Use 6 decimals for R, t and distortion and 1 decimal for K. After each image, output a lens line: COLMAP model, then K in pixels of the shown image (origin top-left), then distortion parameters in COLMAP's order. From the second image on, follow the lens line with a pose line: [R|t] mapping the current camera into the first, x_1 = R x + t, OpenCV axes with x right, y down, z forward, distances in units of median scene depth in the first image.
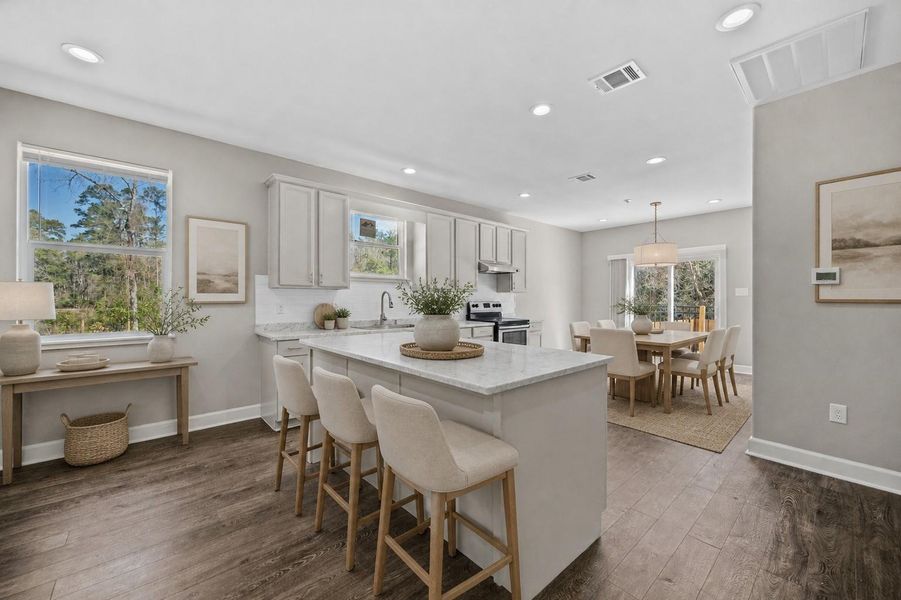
lens RADIAL K [[354.2, 0, 462.2], [0, 354.2, 297.3], [0, 0, 1]] dist [-0.002007, -0.000254]
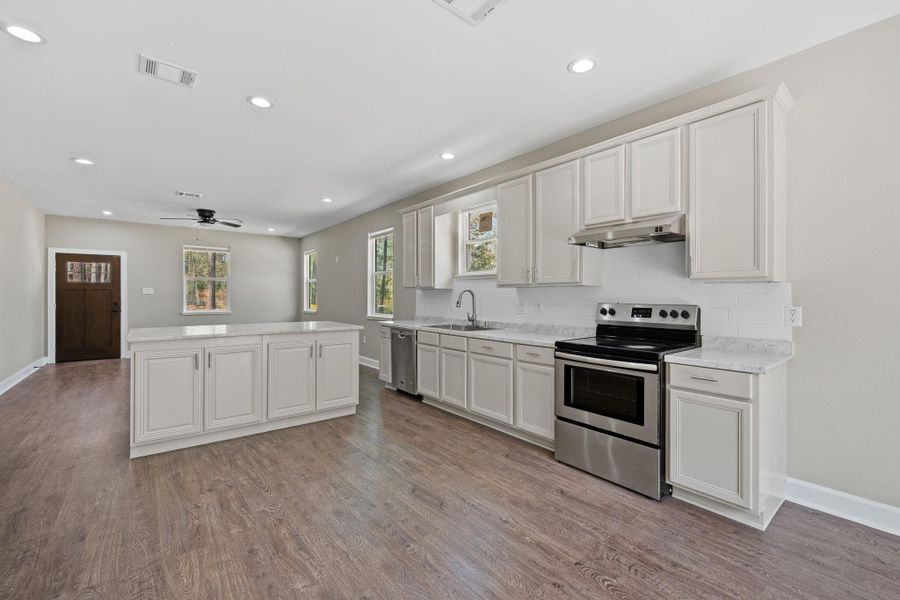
lens RADIAL K [[380.7, 0, 451.0], [0, 380.7, 296.0], [0, 0, 1]] dist [-0.000015, -0.000280]
pose [[-0.056692, -0.002645, -0.998388, 1.050286], [0.002183, 0.999994, -0.002773, 0.003185], [0.998389, -0.002337, -0.056686, 1.370233]]
